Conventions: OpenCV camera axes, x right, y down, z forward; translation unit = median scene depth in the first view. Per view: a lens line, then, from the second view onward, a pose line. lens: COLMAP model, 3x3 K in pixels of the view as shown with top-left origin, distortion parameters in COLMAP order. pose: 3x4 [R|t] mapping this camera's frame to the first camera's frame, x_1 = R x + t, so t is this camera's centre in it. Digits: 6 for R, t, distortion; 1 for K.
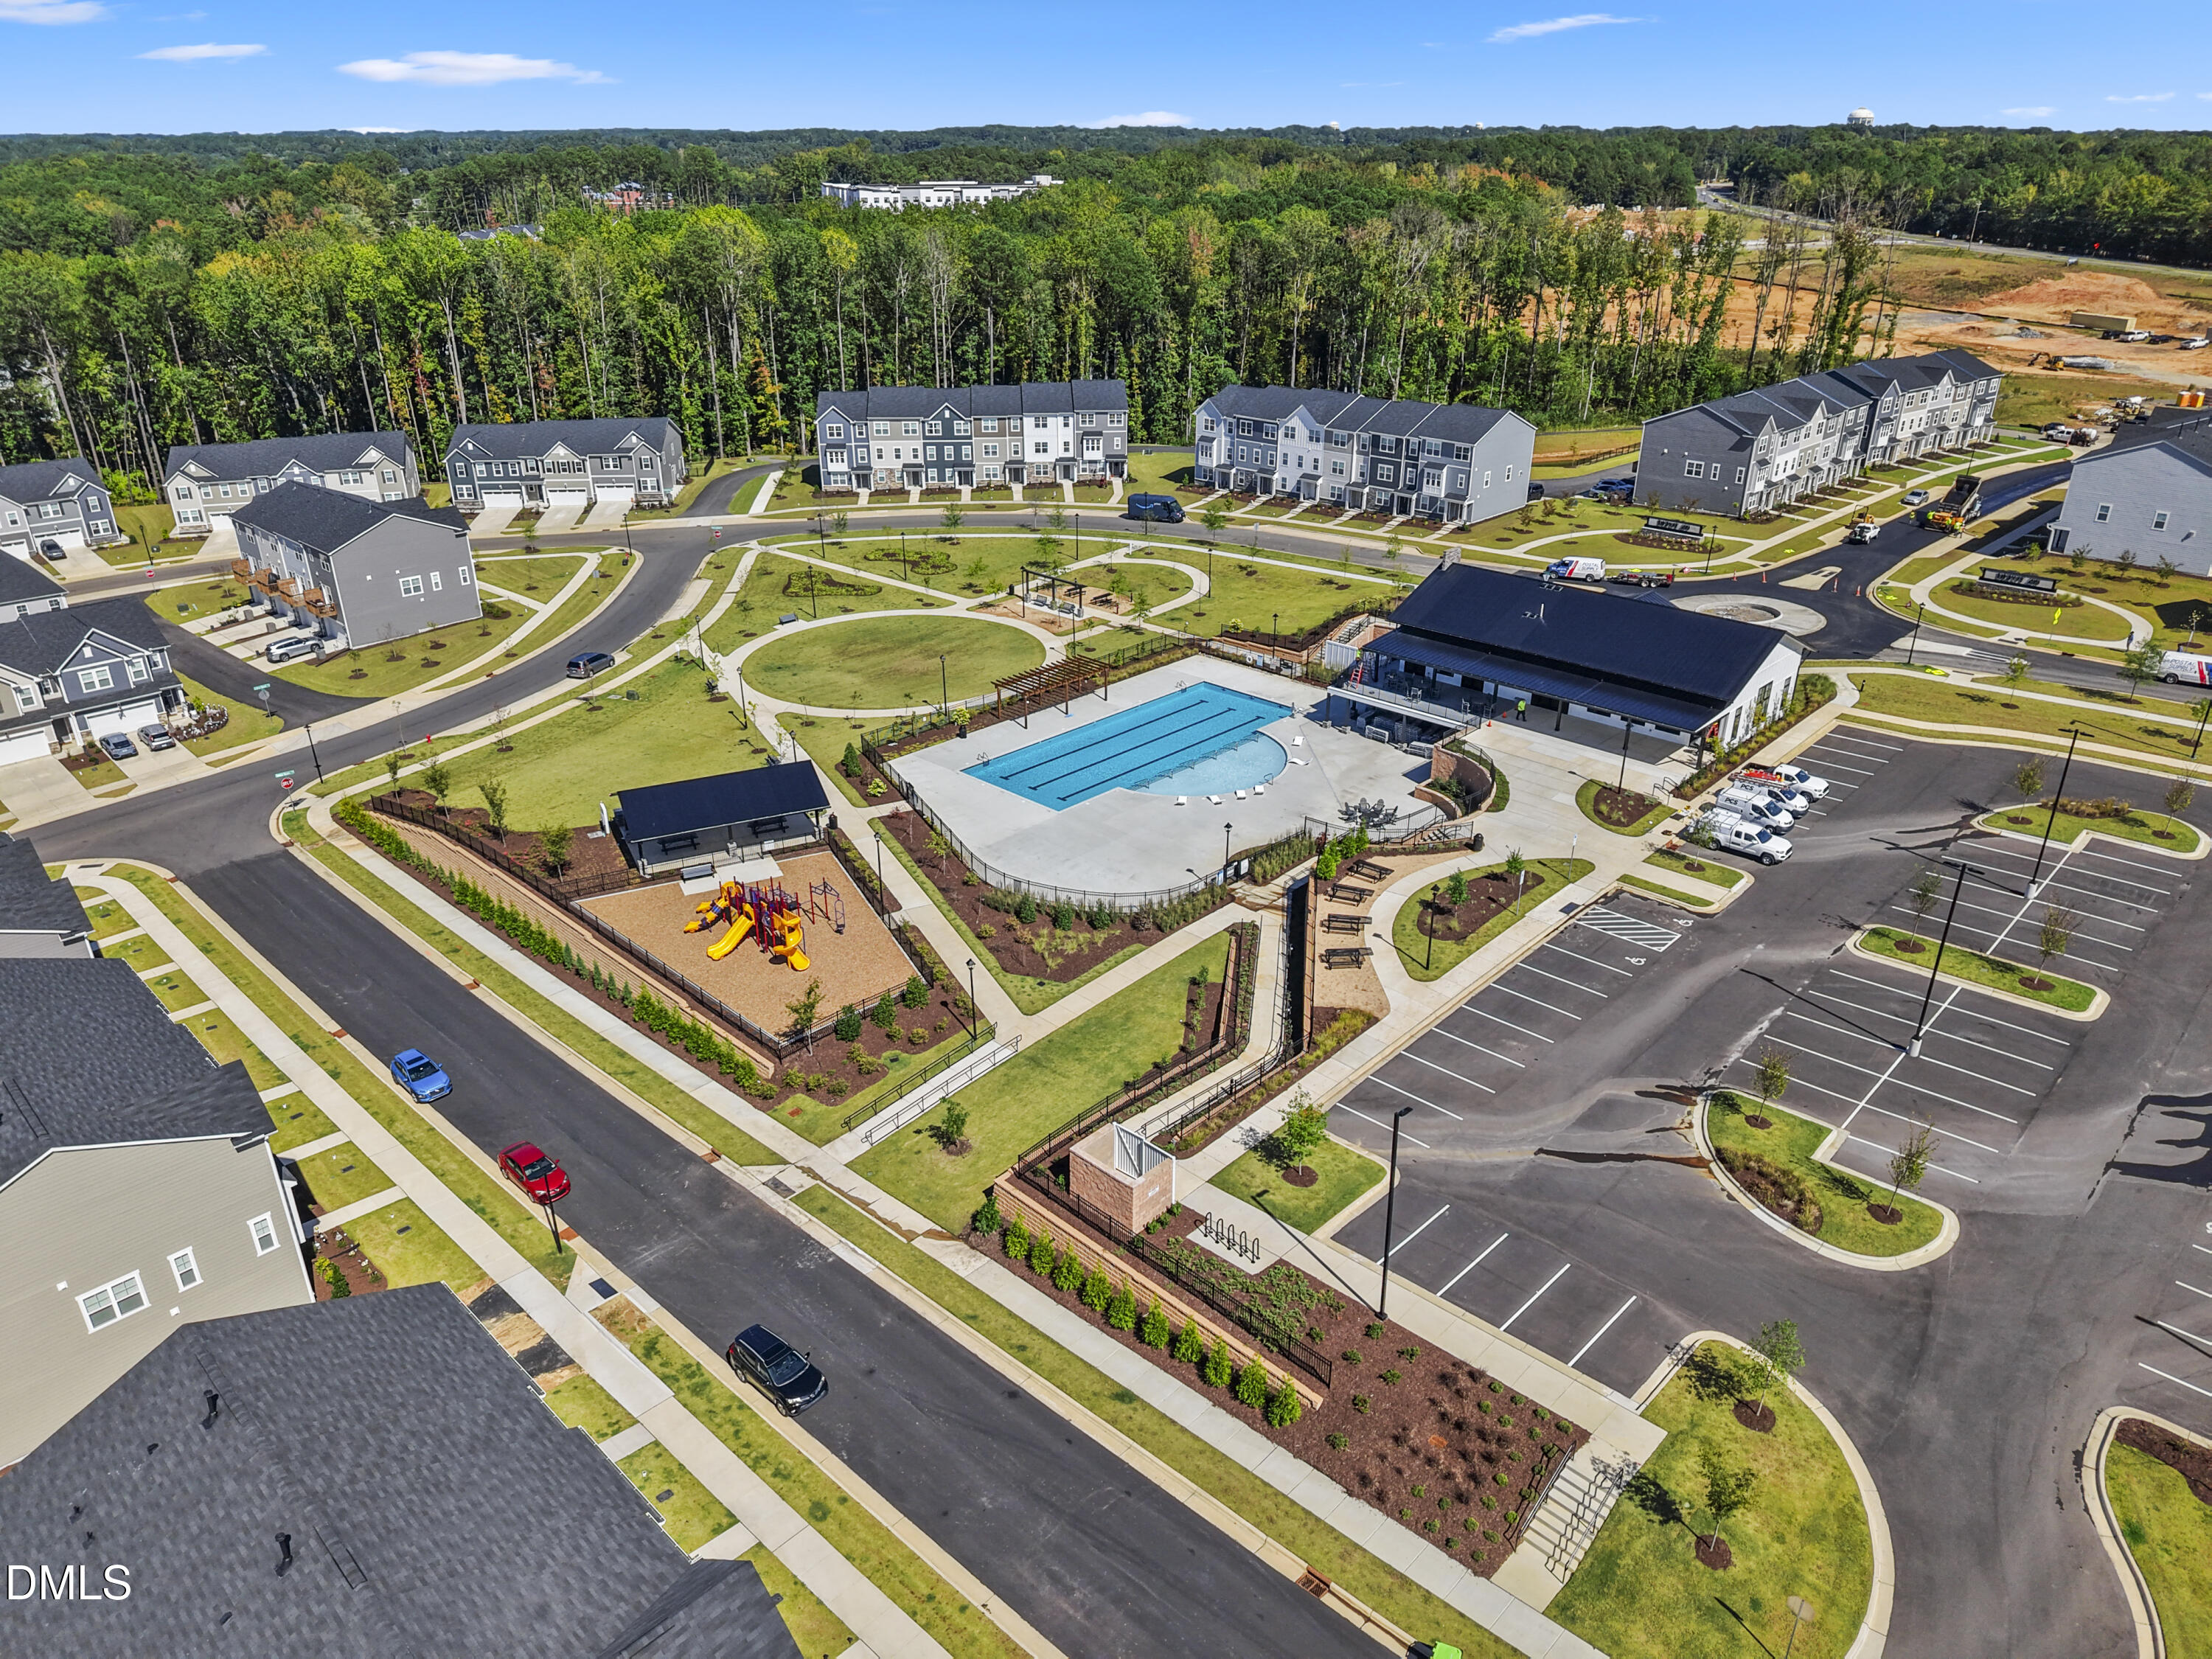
lens RADIAL K [[1479.8, 0, 1114.0], [0, 1479.8, 822.7], [0, 0, 1]] dist [0.080524, -0.125608]
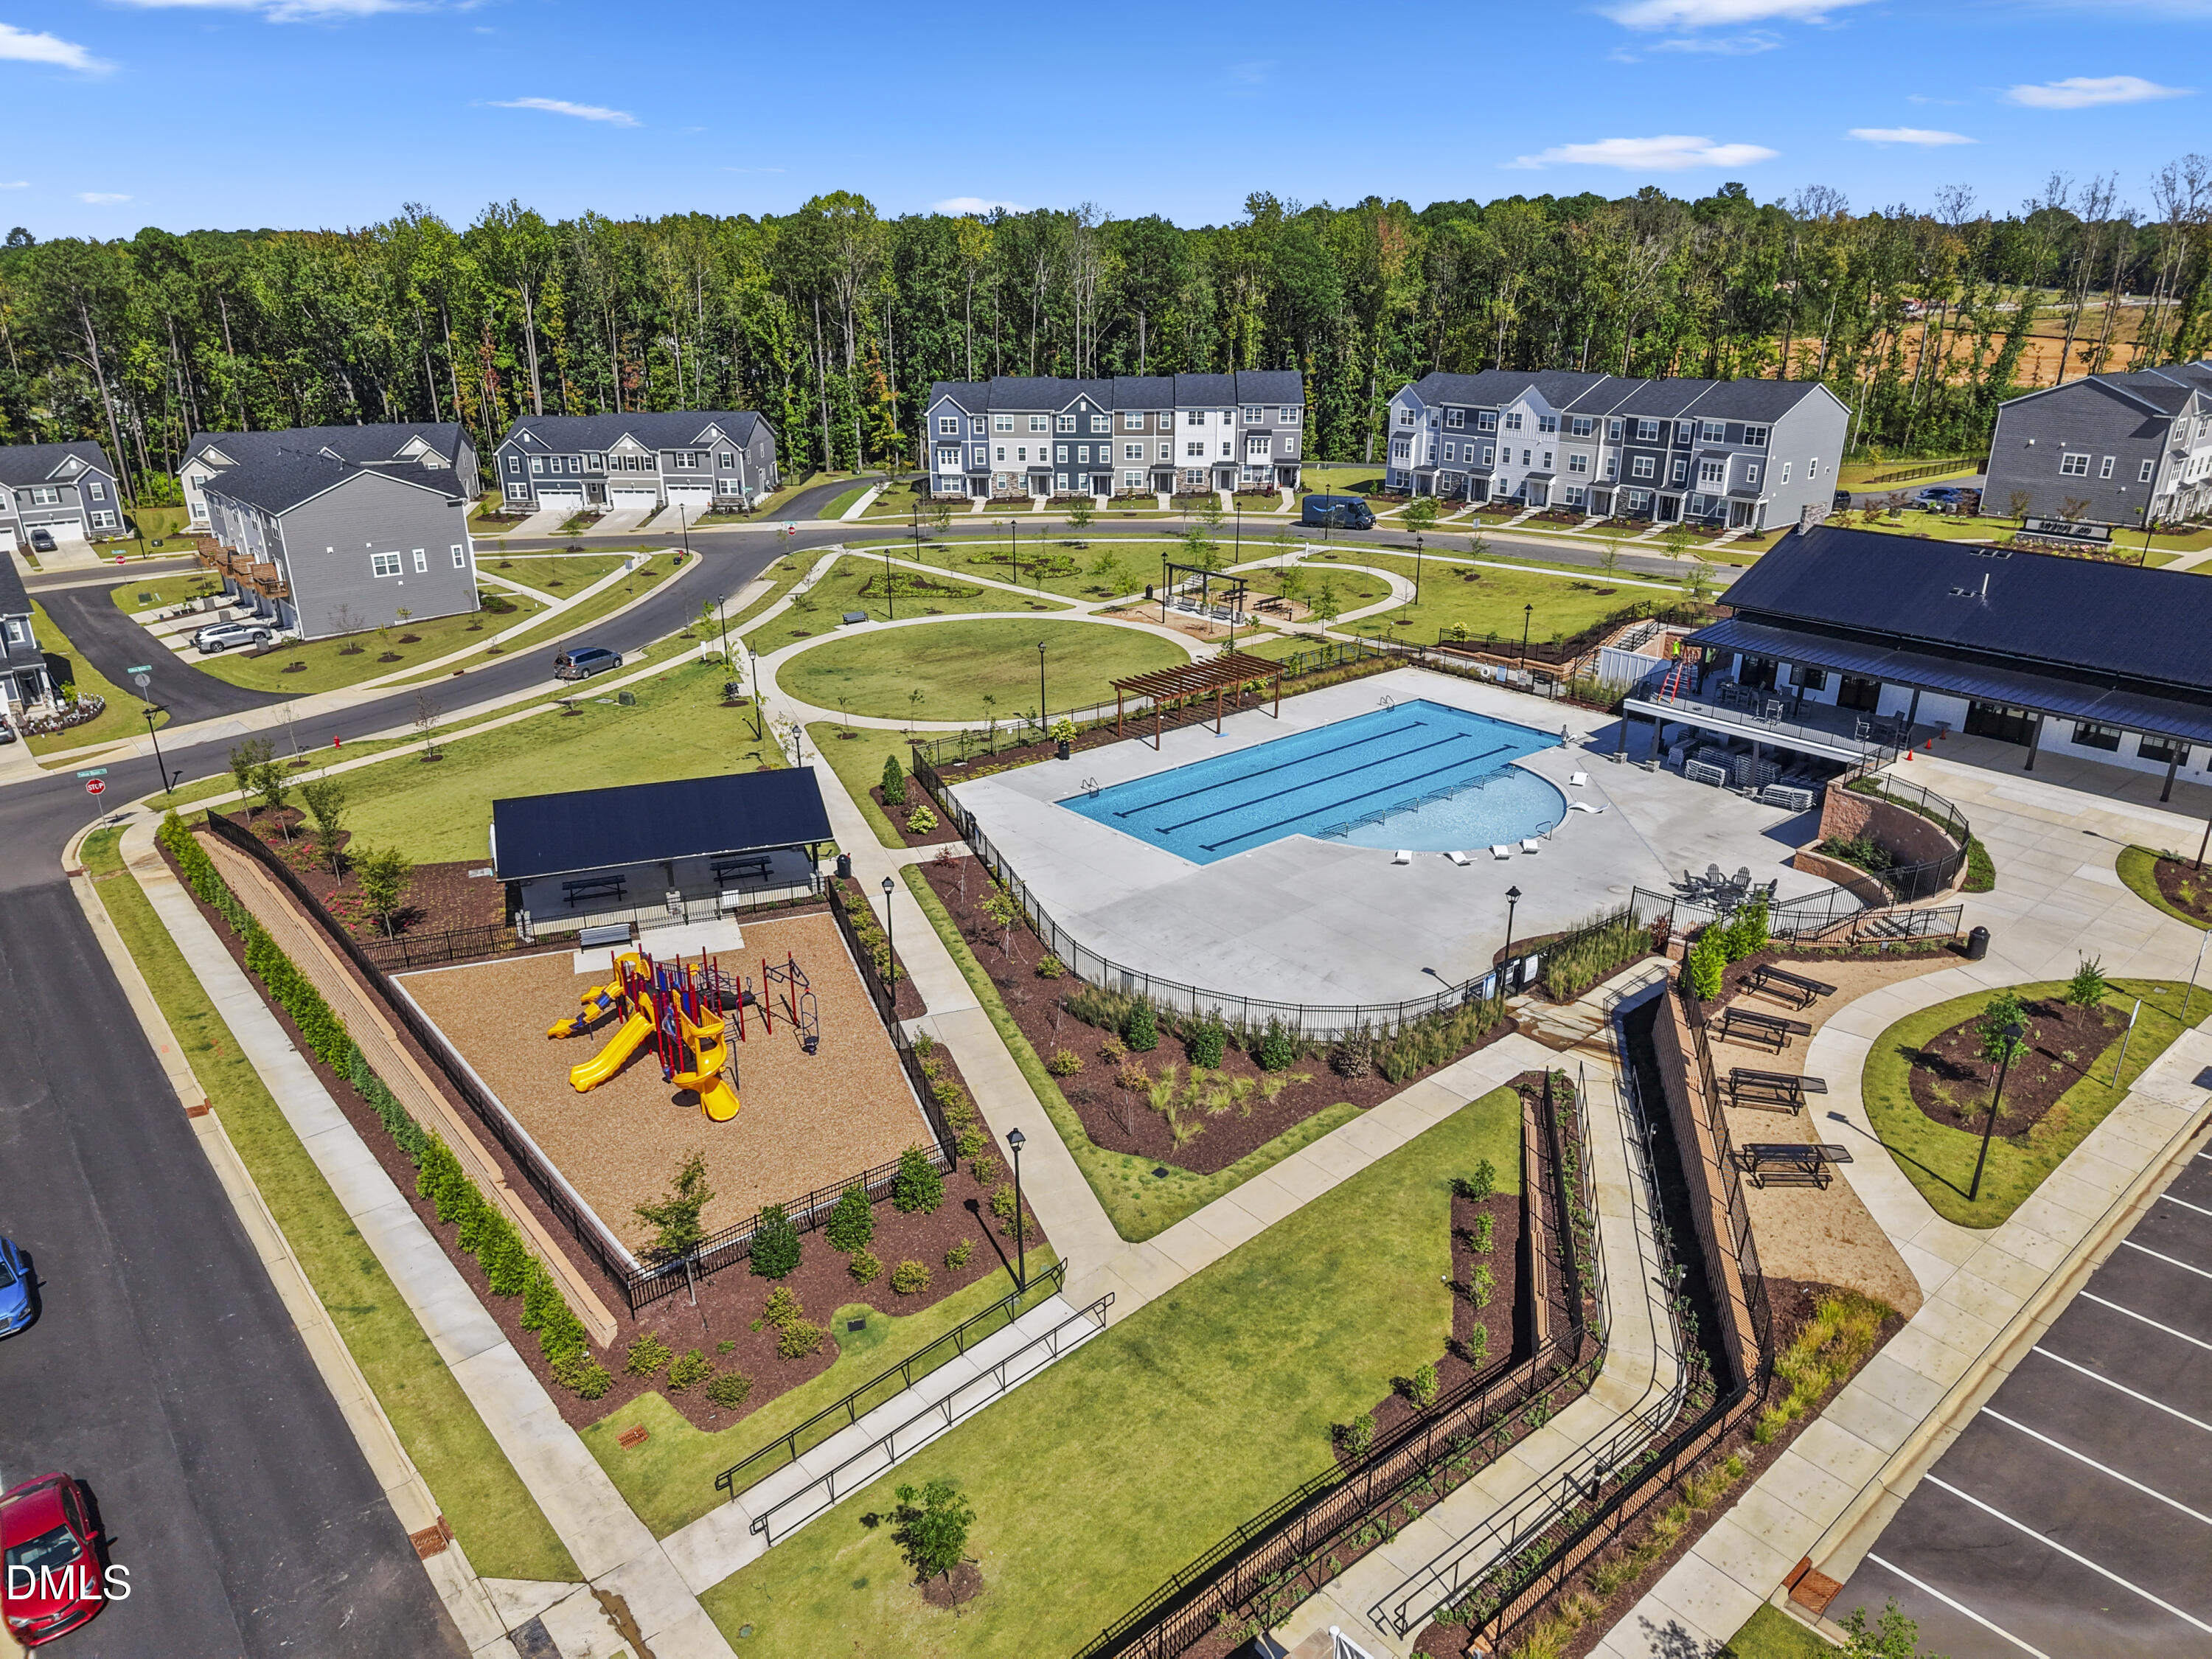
lens RADIAL K [[1479.8, 0, 1114.0], [0, 1479.8, 822.7], [0, 0, 1]] dist [0.080524, -0.125608]
pose [[0.994844, 0.036355, -0.094675, -0.014446], [-0.042661, 0.996943, -0.065452, 0.014575], [0.092006, 0.069153, 0.993354, 0.333333]]
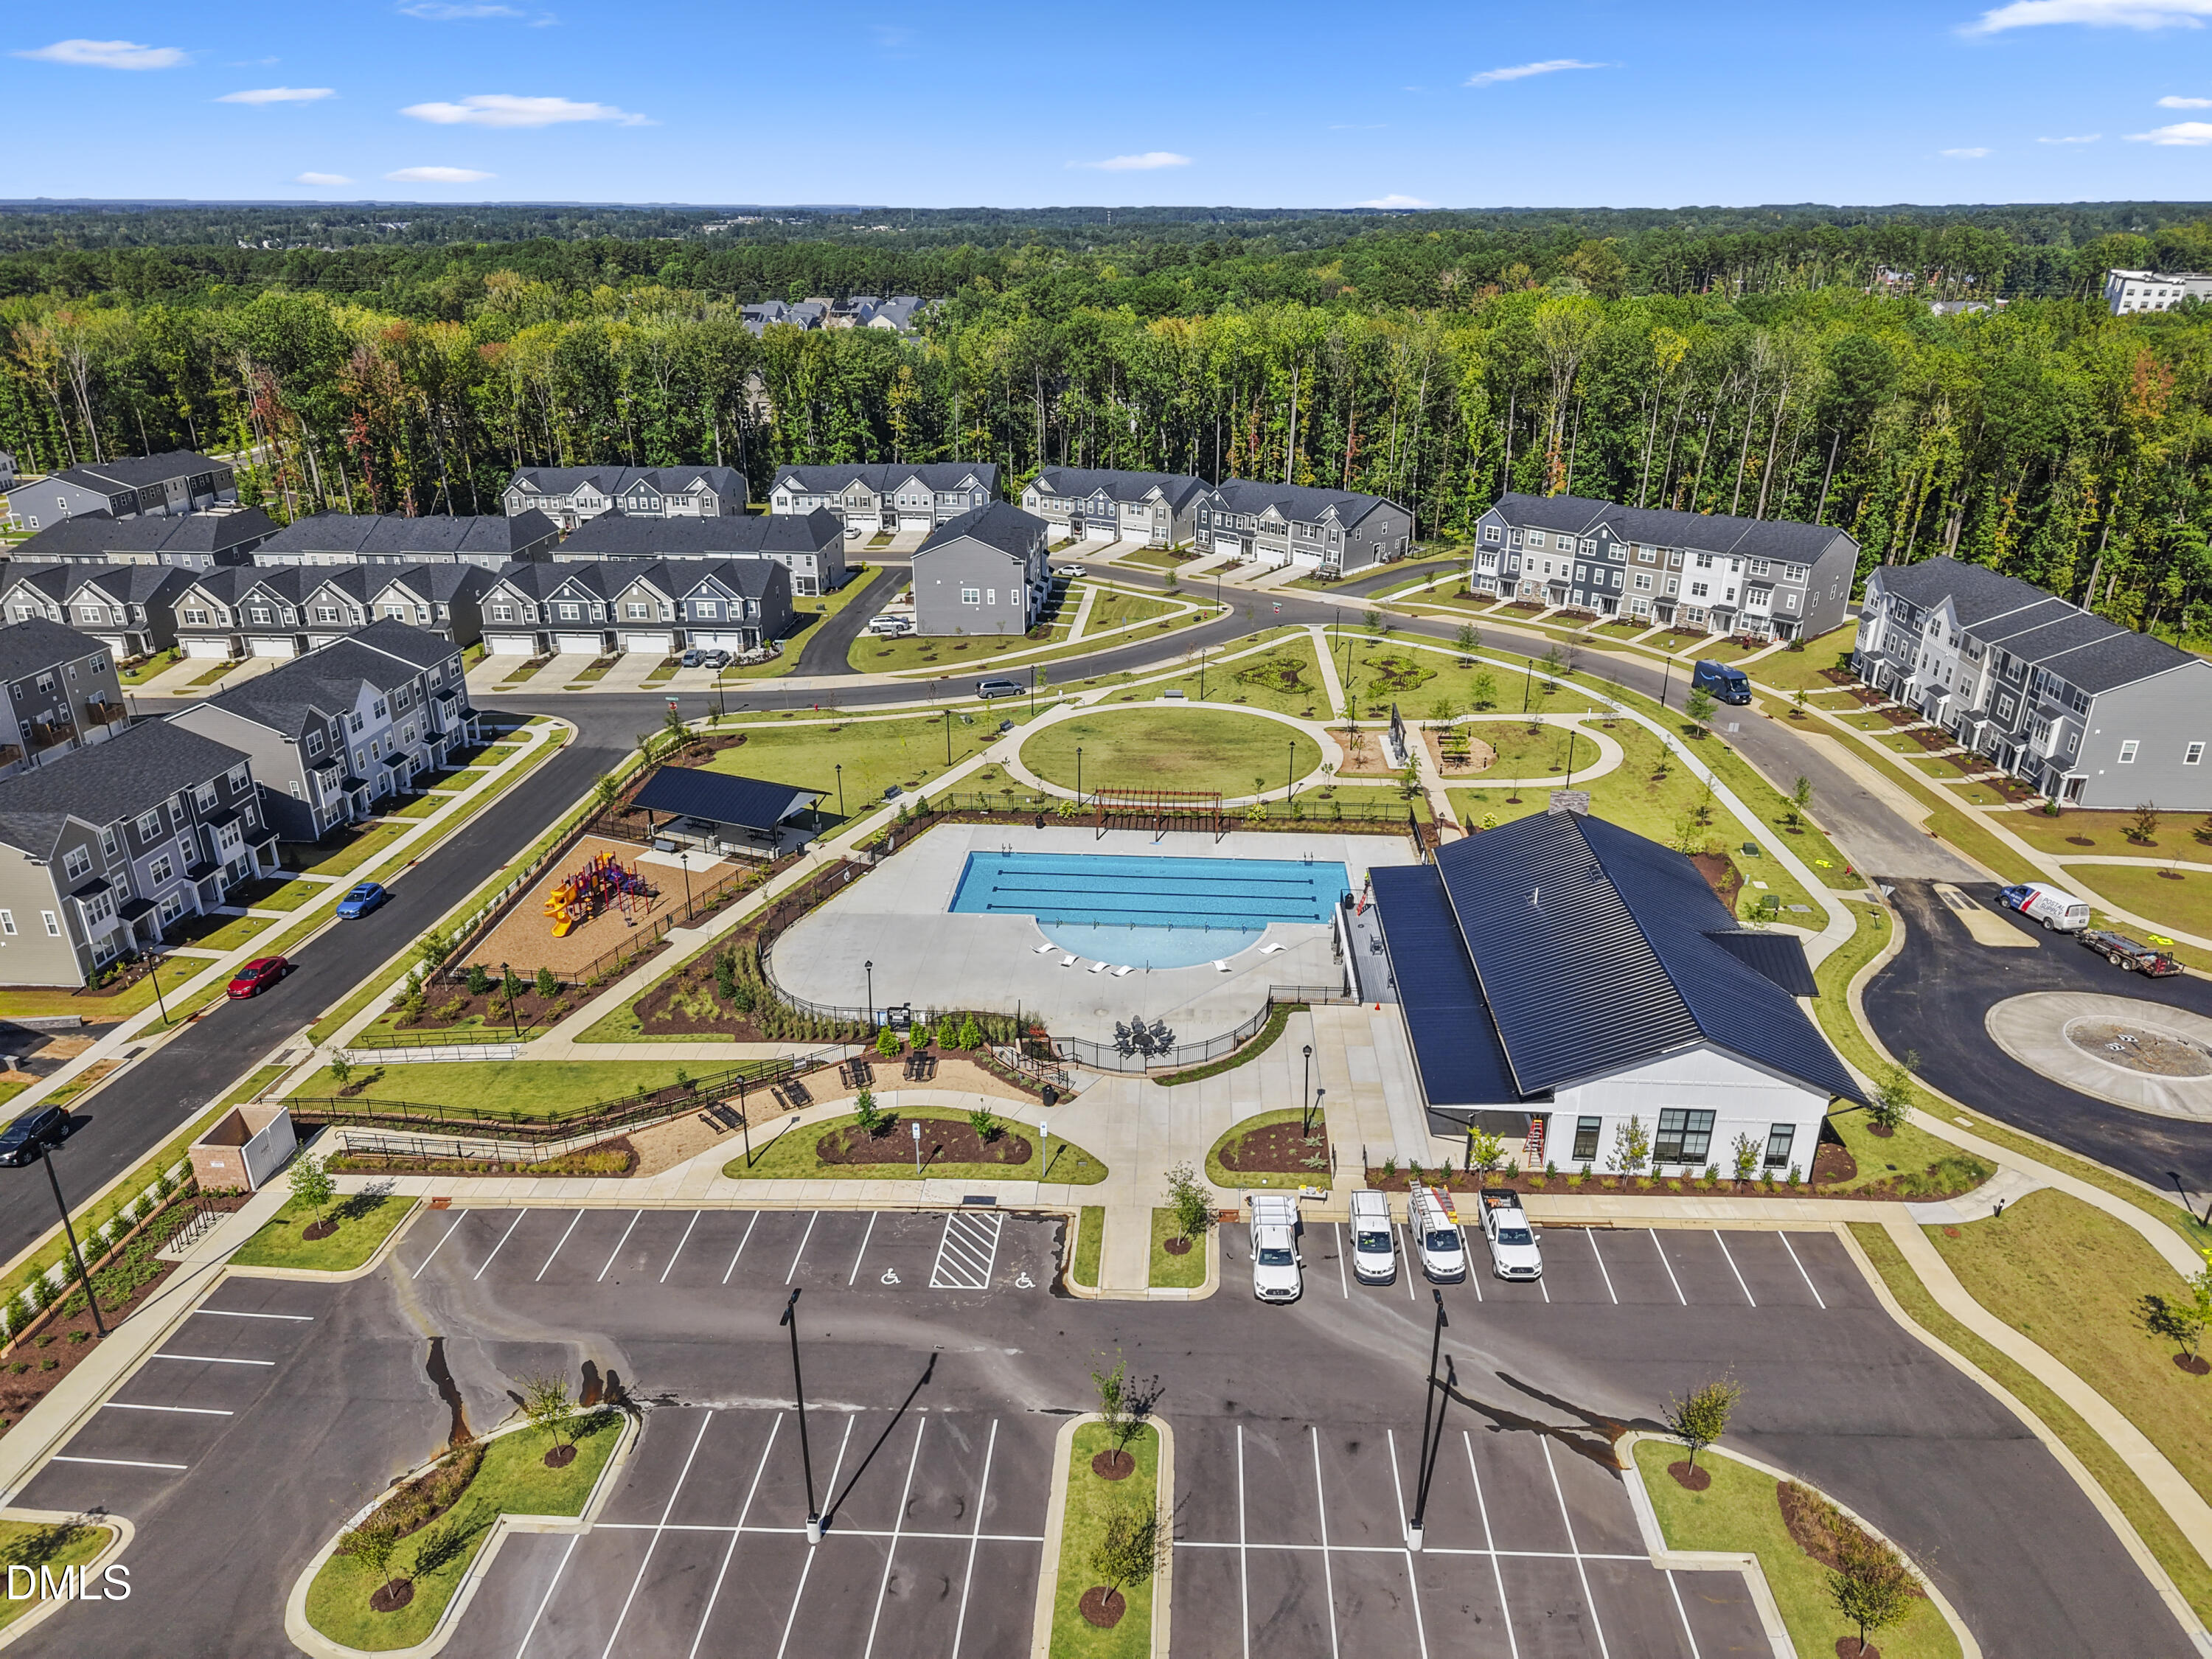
lens RADIAL K [[1479.8, 0, 1114.0], [0, 1479.8, 822.7], [0, 0, 1]] dist [0.080524, -0.125608]
pose [[0.647416, 0.295004, -0.702727, 0.632874], [-0.322933, 0.941369, 0.097670, -0.175181], [0.690338, 0.163701, 0.704723, 0.328811]]
